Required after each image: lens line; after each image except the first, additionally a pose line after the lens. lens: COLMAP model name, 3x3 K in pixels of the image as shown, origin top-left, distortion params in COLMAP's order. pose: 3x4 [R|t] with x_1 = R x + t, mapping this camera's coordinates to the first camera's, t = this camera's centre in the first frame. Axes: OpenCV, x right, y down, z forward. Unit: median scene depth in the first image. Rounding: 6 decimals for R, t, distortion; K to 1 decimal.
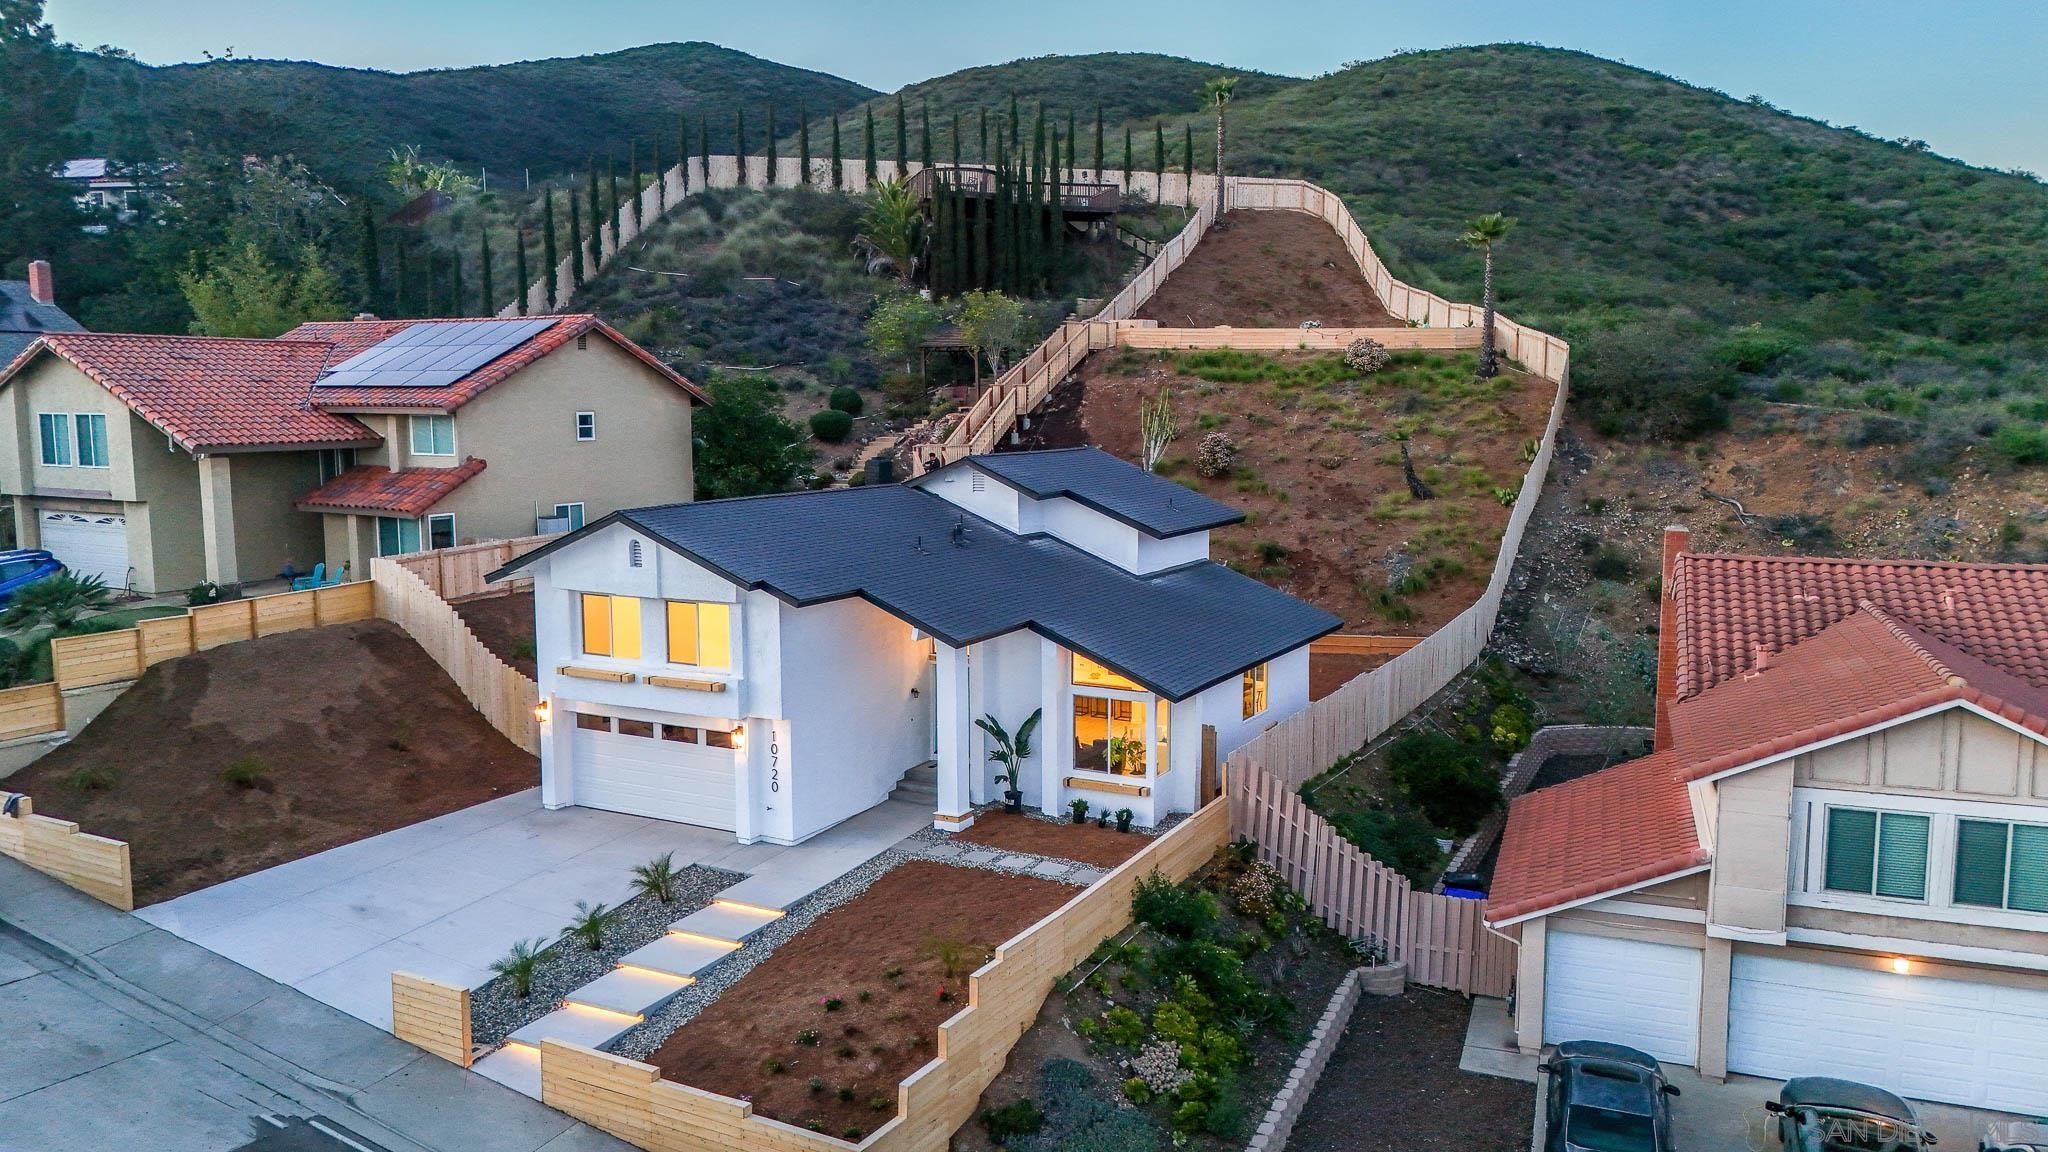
lens RADIAL K [[1507.9, 0, 1027.2], [0, 1507.9, 579.0], [0, 0, 1]] dist [0.087024, -0.094991]
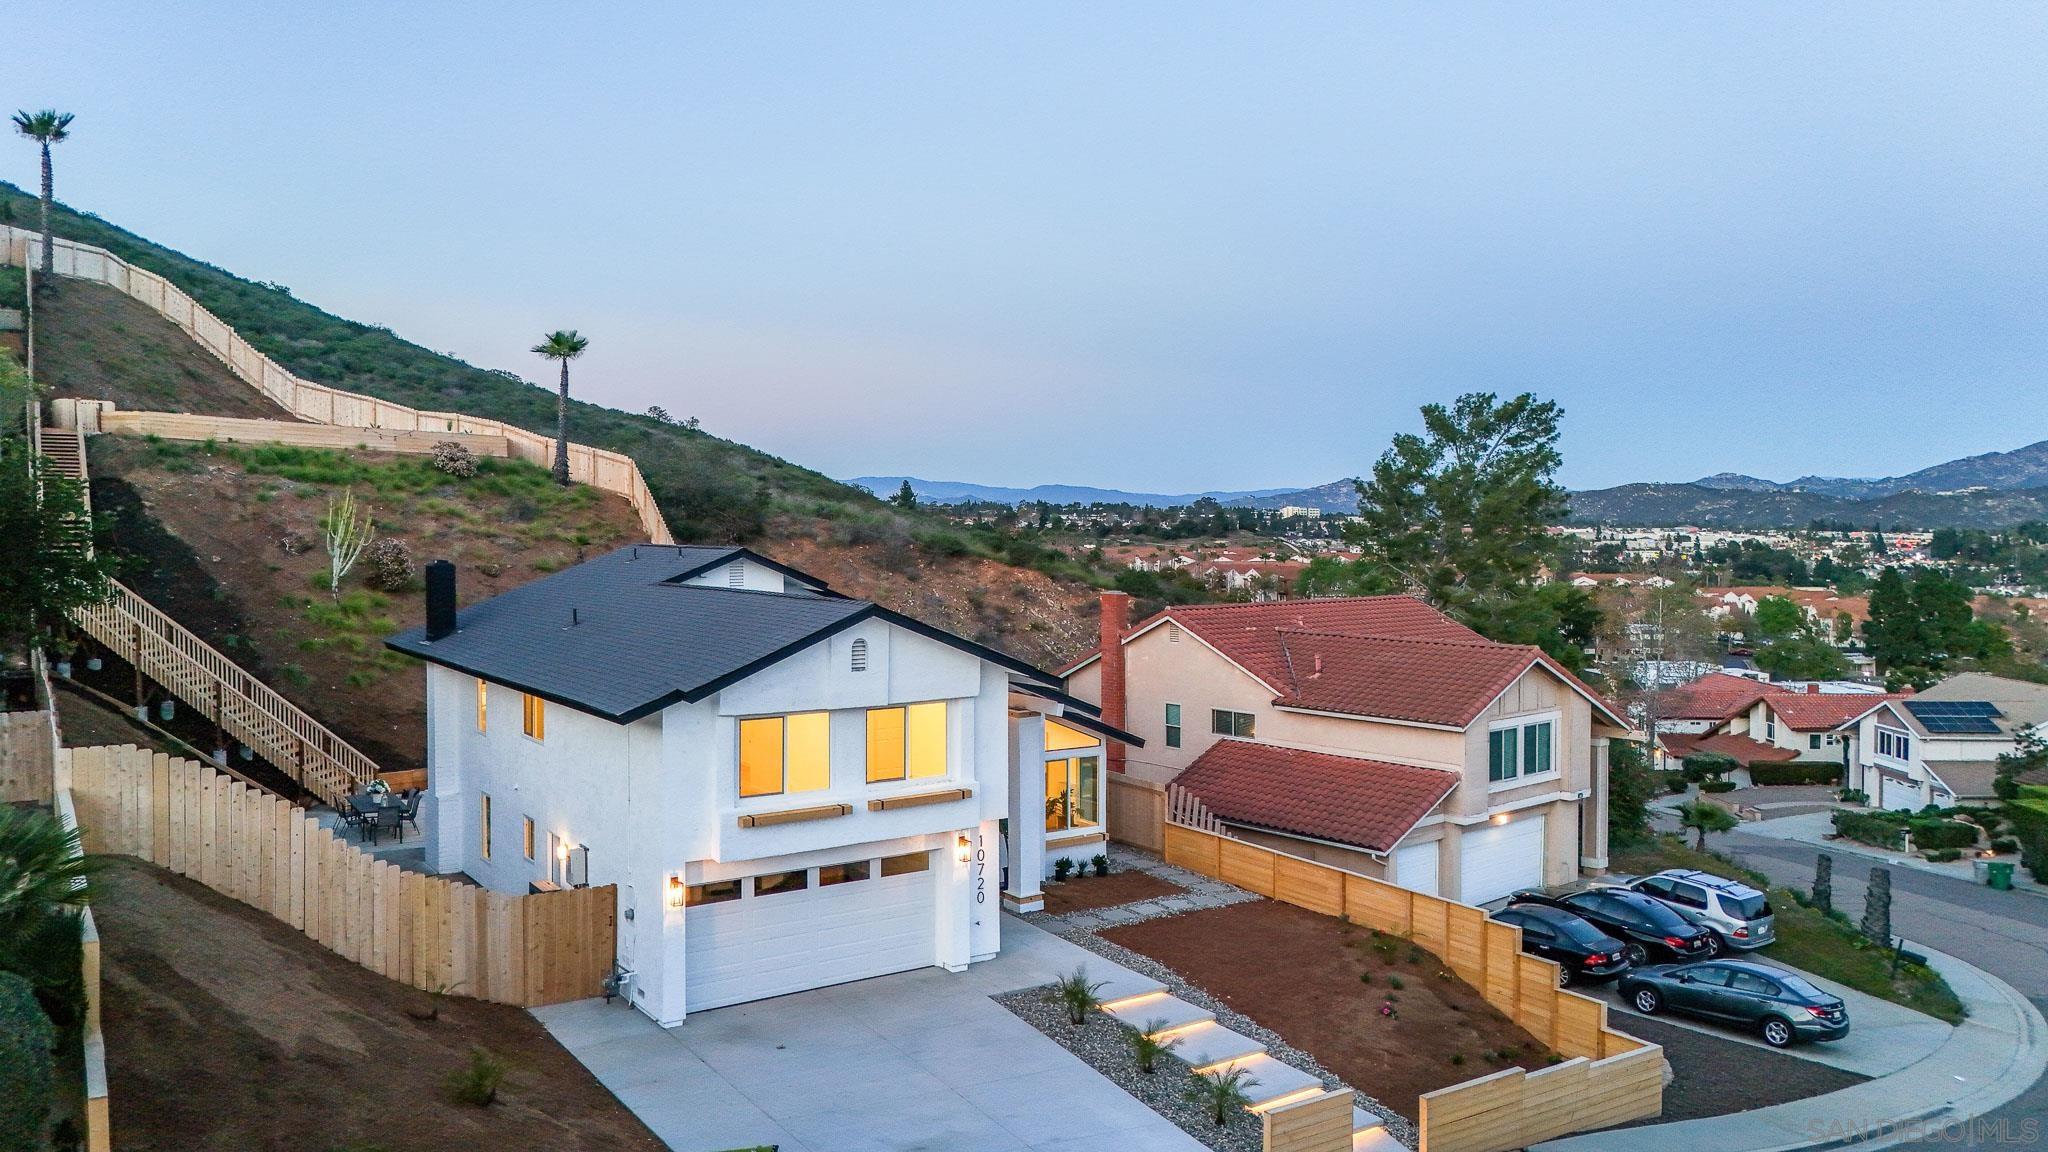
lens RADIAL K [[1503.7, 0, 1034.0], [0, 1503.7, 574.3], [0, 0, 1]] dist [0.080211, -0.096853]
pose [[0.455091, -0.028963, 0.889974, -0.521136], [0.108553, 0.993821, -0.023166, -0.017247], [-0.883803, 0.107152, 0.455423, 0.293308]]
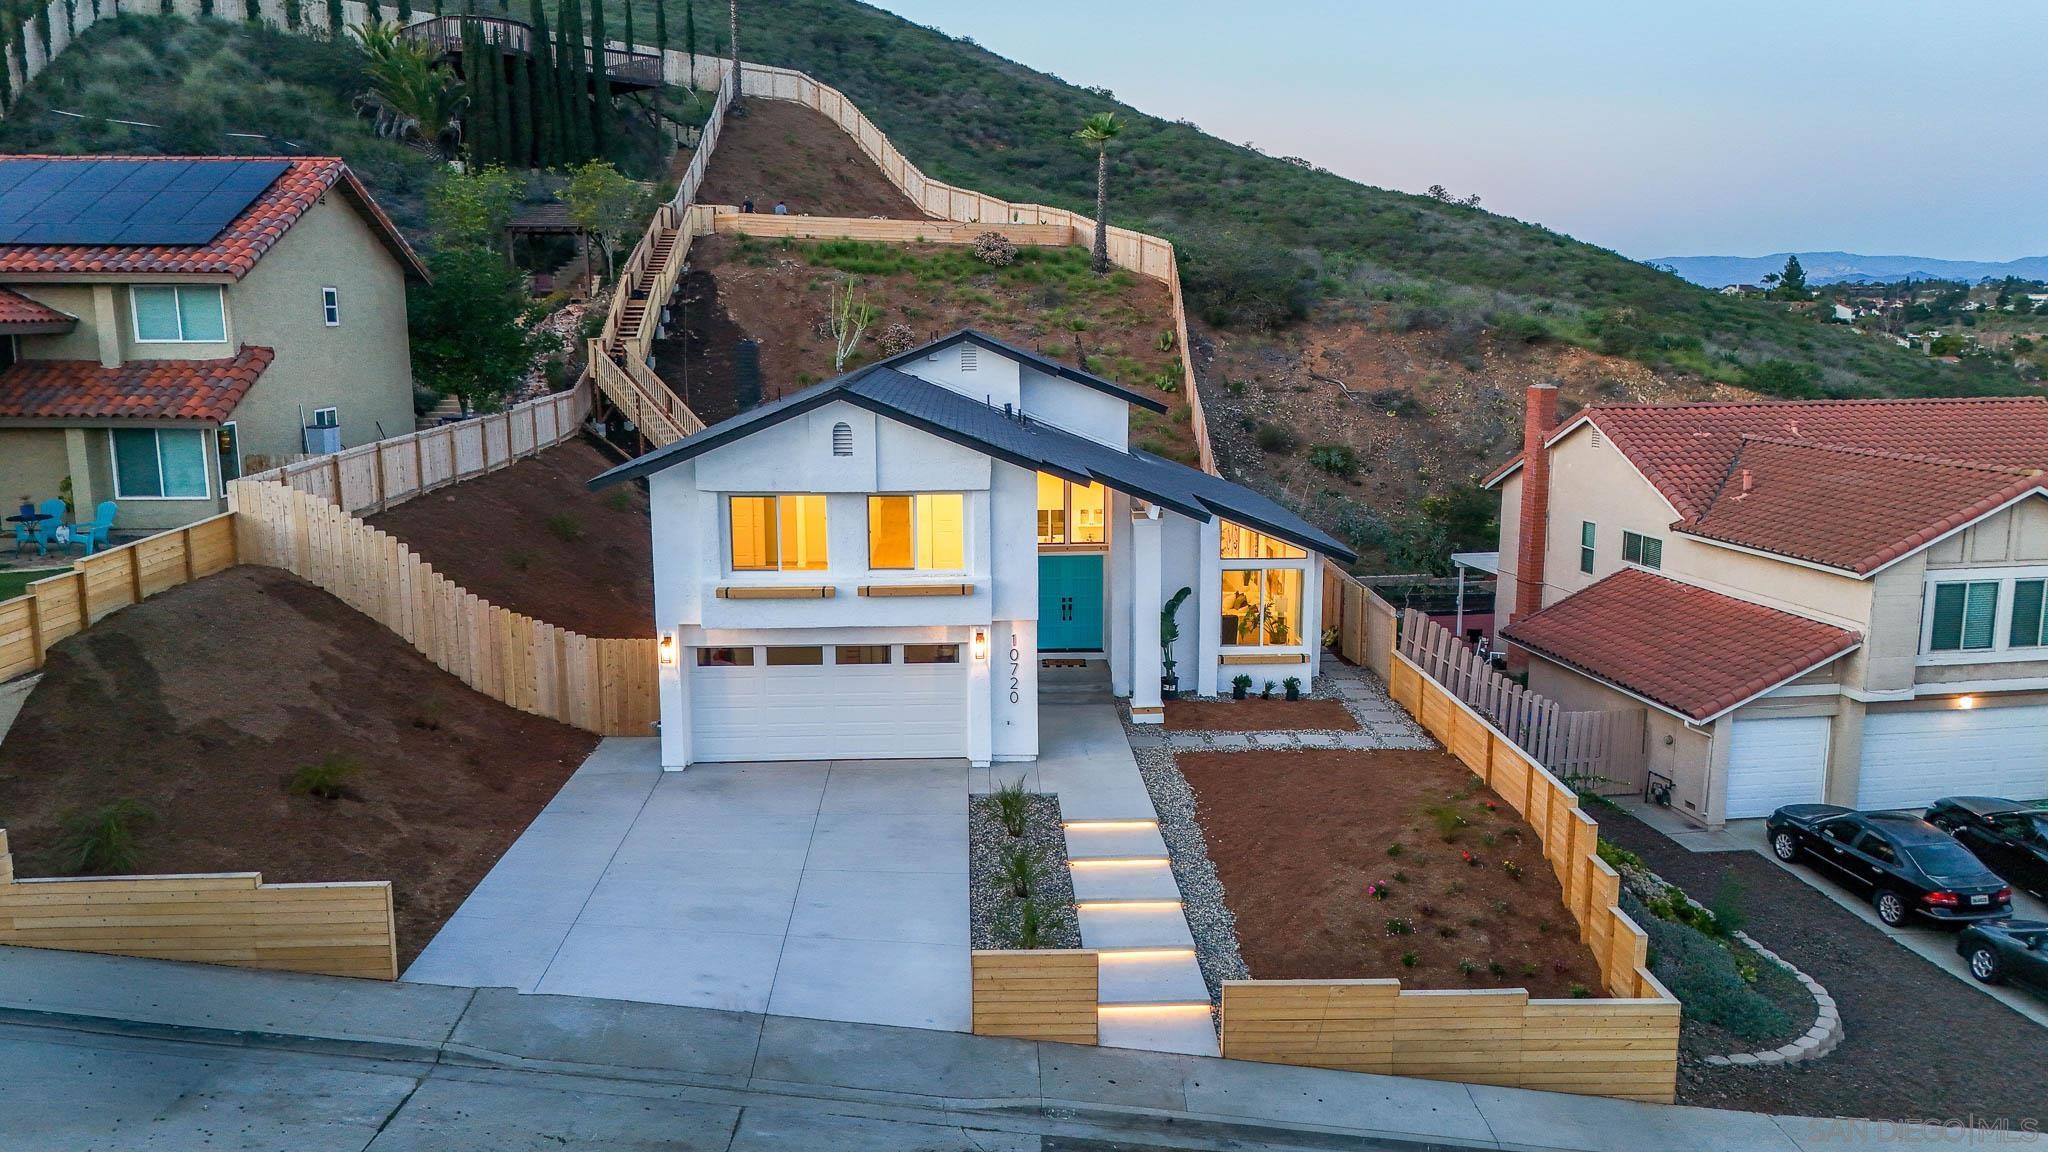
lens RADIAL K [[1507.9, 0, 1027.2], [0, 1507.9, 579.0], [0, 0, 1]] dist [0.087024, -0.094991]
pose [[0.858929, -0.090693, 0.503999, -0.324965], [0.065787, 0.995579, 0.067035, 0.005676], [-0.507851, -0.024422, 0.861099, 0.133249]]
